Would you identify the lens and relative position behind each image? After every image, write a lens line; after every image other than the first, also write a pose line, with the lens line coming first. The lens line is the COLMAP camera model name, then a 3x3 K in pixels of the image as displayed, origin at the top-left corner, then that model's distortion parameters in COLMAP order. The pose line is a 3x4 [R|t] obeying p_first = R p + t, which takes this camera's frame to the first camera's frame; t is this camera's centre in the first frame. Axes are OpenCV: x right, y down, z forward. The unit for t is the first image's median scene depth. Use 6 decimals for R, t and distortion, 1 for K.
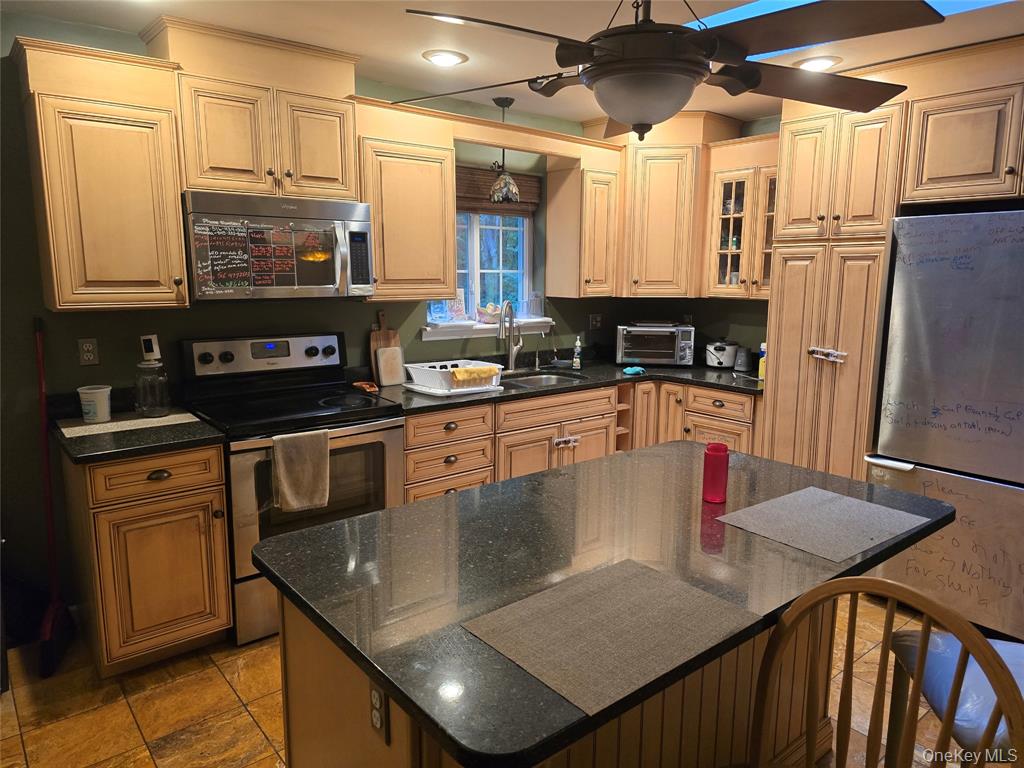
lens RADIAL K [[691.1, 0, 520.0], [0, 691.1, 384.0], [0, 0, 1]] dist [0.072750, -0.072965]
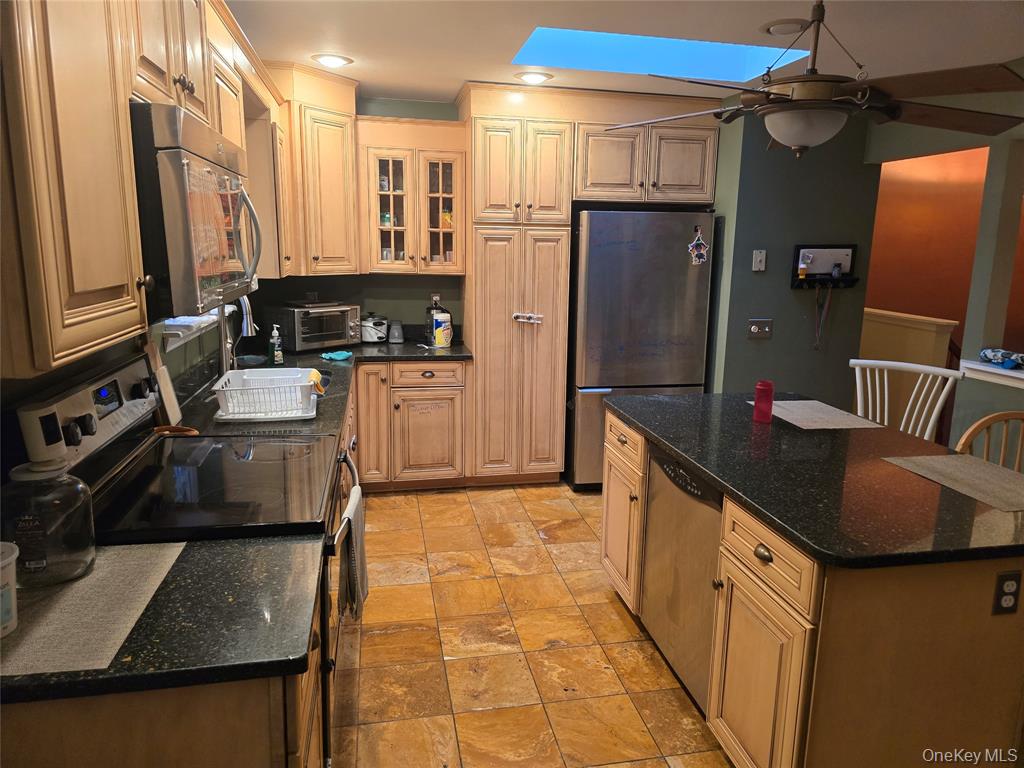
lens RADIAL K [[687.9, 0, 527.9], [0, 687.9, 383.0], [0, 0, 1]] dist [0.072261, -0.060182]
pose [[0.467994, -0.172660, 0.866701, -0.640047], [0.129853, 0.983519, 0.125815, -0.082098], [-0.874139, 0.053662, 0.482701, 0.416994]]
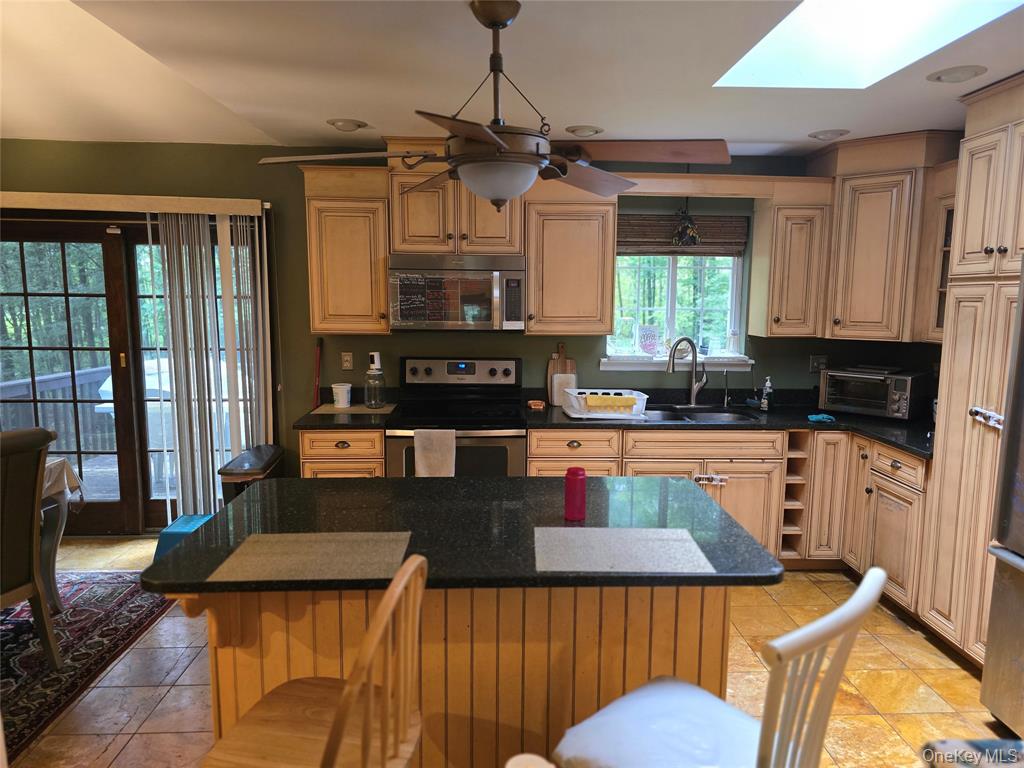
lens RADIAL K [[691.6, 0, 528.1], [0, 691.6, 391.0], [0, 0, 1]] dist [0.067202, -0.058349]
pose [[0.801143, 0.082013, -0.592826, 0.493115], [-0.102984, 0.994682, -0.001565, -0.016410], [0.589545, 0.062305, 0.805329, 0.023552]]
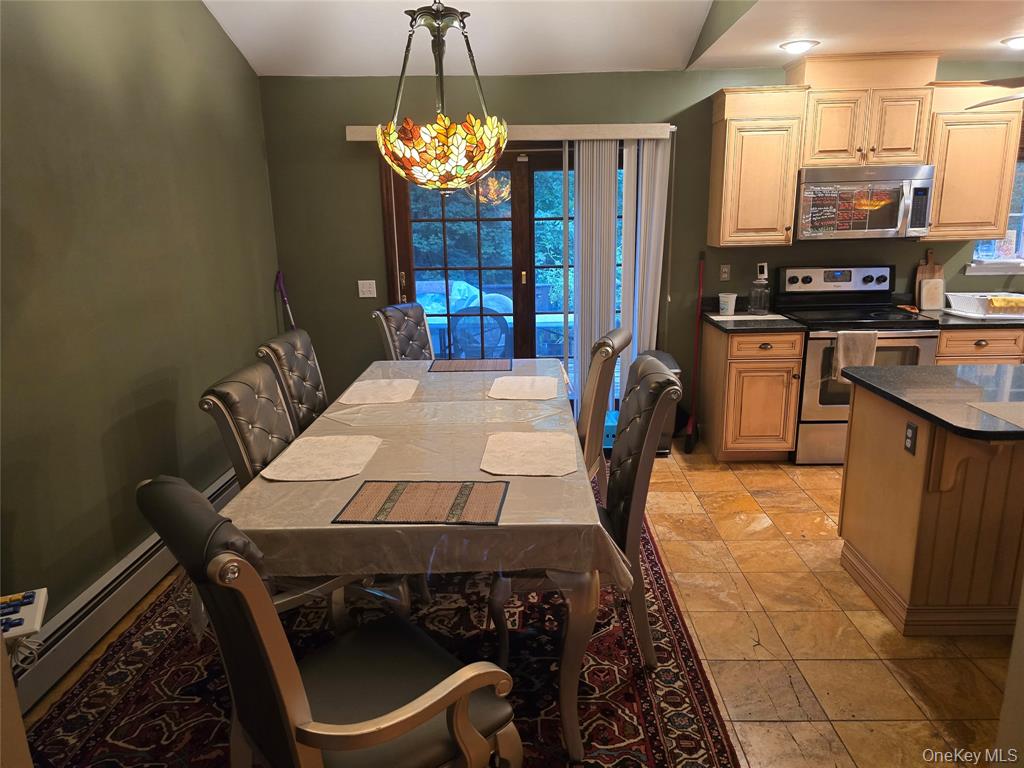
lens RADIAL K [[691.6, 0, 512.0], [0, 691.6, 384.0], [0, 0, 1]] dist [0.054504, -0.050995]
pose [[0.756127, 0.132807, -0.640807, 0.075058], [-0.085018, 0.990828, 0.105031, 0.070553], [0.648879, -0.024937, 0.760483, -0.480415]]
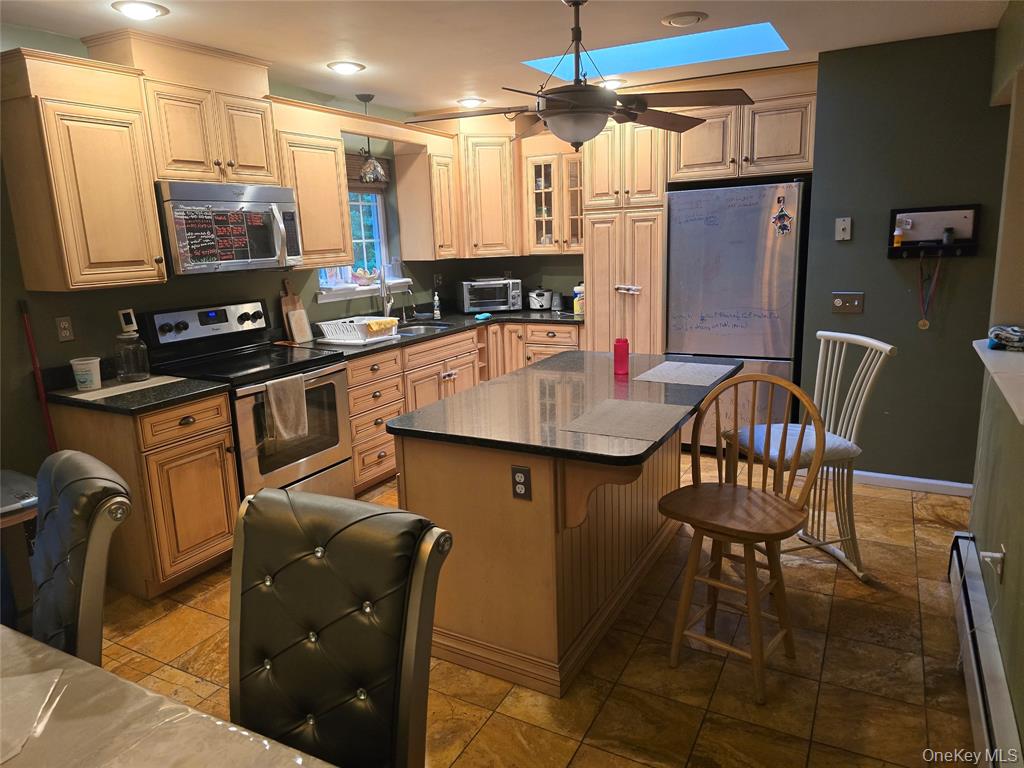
lens RADIAL K [[691.6, 0, 512.0], [0, 691.6, 384.0], [0, 0, 1]] dist [0.054504, -0.050995]
pose [[0.927217, -0.118686, 0.355222, -0.304671], [0.103086, 0.992701, 0.062600, 0.036187], [-0.360059, -0.021426, 0.932683, -0.236450]]
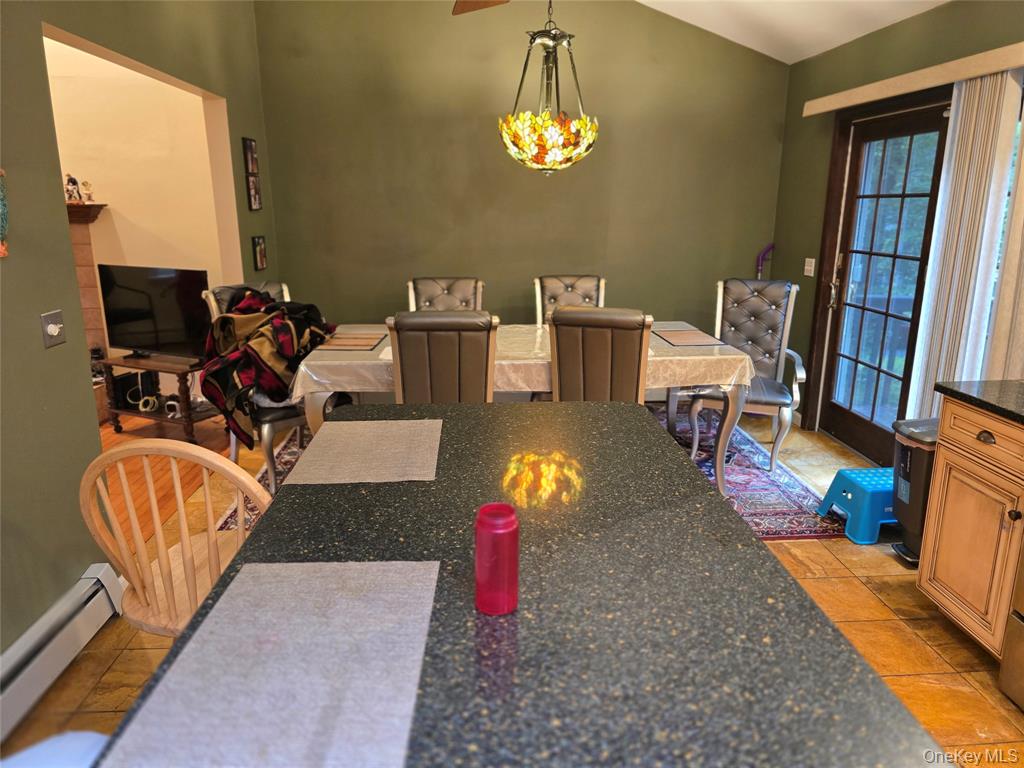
lens RADIAL K [[689.4, 0, 511.8], [0, 689.4, 393.3], [0, 0, 1]] dist [0.067665, -0.061264]
pose [[-0.593668, 0.202928, -0.778704, 0.384204], [-0.137682, 0.927799, 0.346747, -0.107883], [0.792845, 0.313066, -0.522865, 0.711762]]
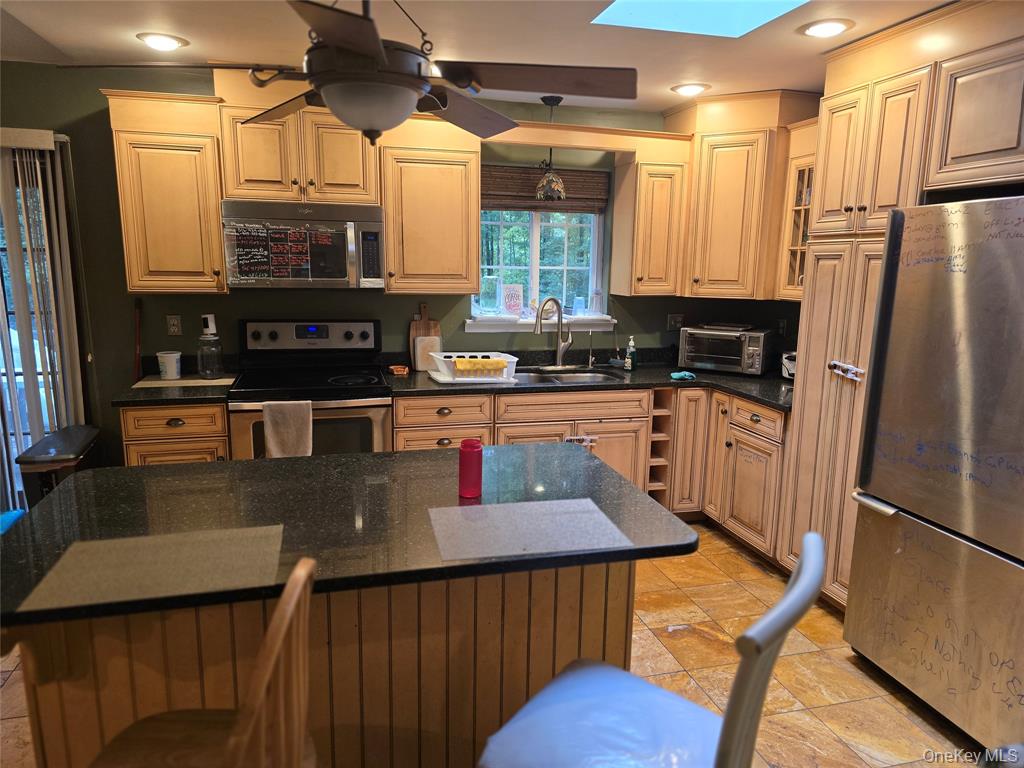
lens RADIAL K [[689.4, 0, 511.8], [0, 689.4, 393.3], [0, 0, 1]] dist [0.067665, -0.061264]
pose [[0.908251, 0.086151, -0.409460, 0.419440], [-0.078390, 0.996282, 0.035737, -0.013036], [0.411016, -0.000361, 0.911628, 0.059138]]
